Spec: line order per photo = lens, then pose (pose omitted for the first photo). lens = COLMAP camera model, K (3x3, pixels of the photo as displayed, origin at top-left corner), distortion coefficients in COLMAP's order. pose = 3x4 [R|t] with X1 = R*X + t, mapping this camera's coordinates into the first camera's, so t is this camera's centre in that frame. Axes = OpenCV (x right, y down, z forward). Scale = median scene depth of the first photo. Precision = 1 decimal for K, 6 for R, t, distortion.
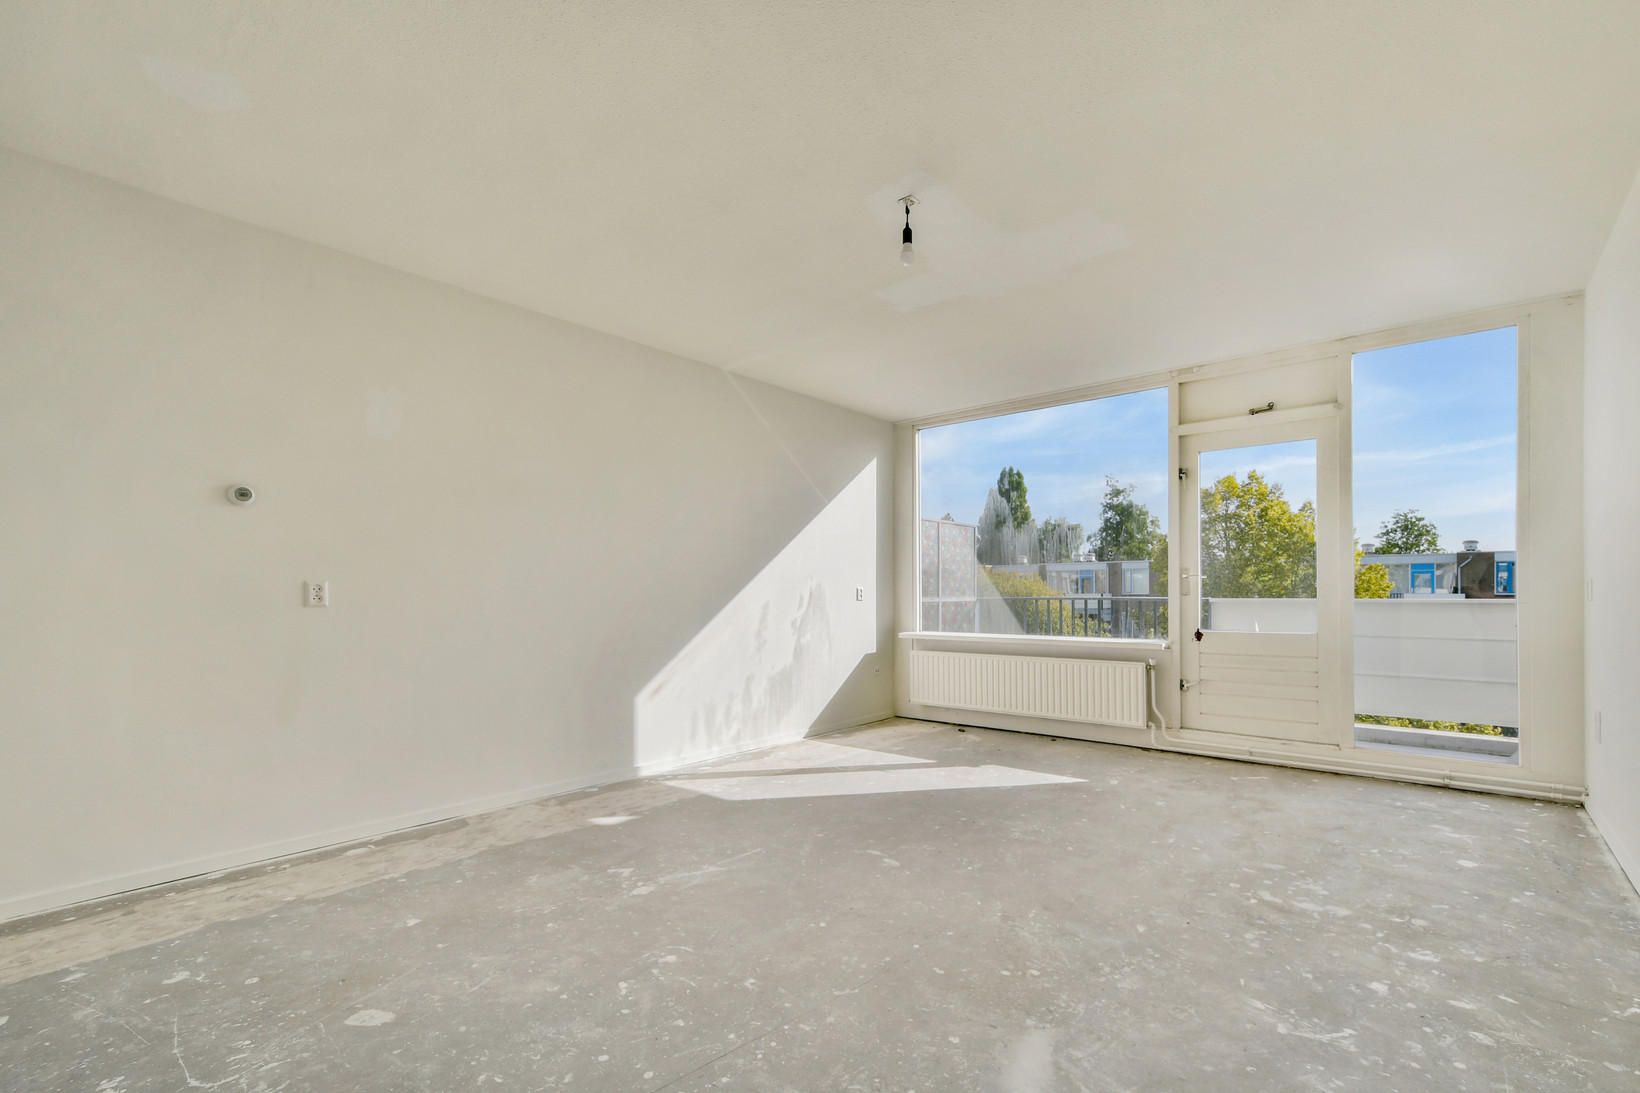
lens RADIAL K [[708.7, 0, 823.1], [0, 708.7, 589.6], [0, 0, 1]] dist [0.014025, 0.000453]
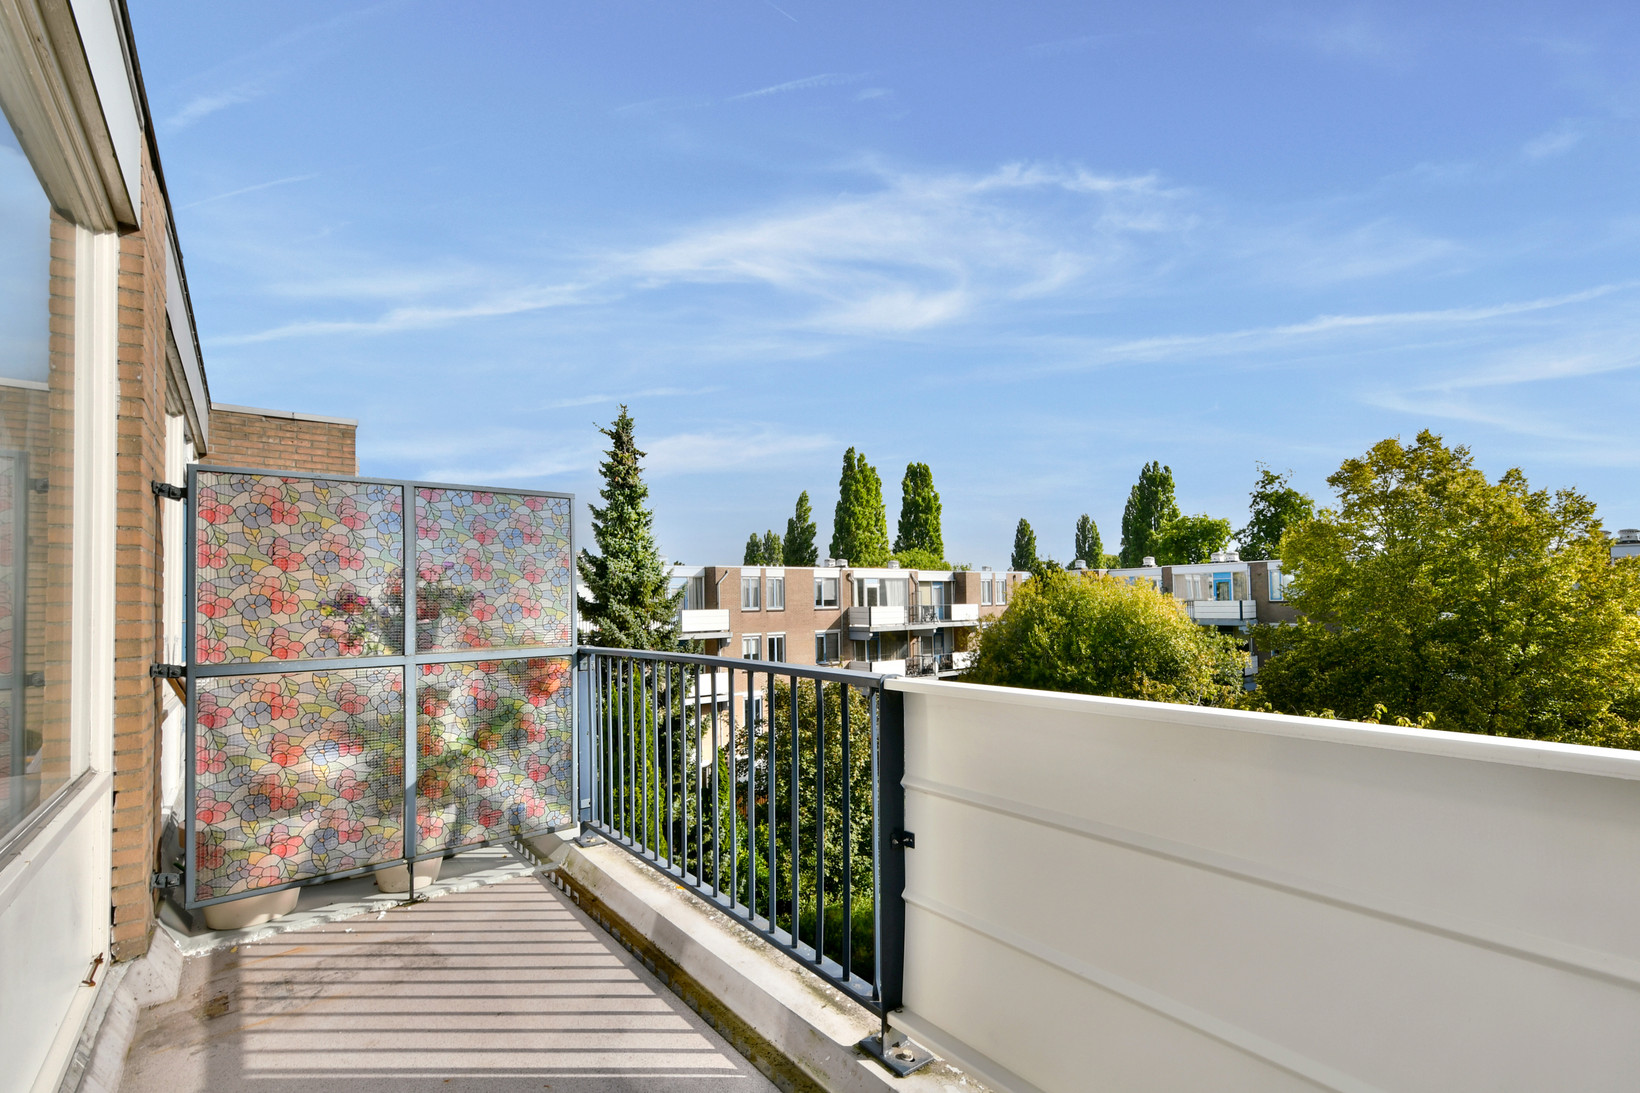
lens RADIAL K [[725.2, 0, 803.3], [0, 725.2, 576.6], [0, 0, 1]] dist [-0.000021, -0.000223]
pose [[0.979252, -0.021458, -0.201505, 0.134555], [0.015082, 0.999338, -0.033122, -0.005115], [0.202082, 0.029396, 0.978927, 0.162981]]
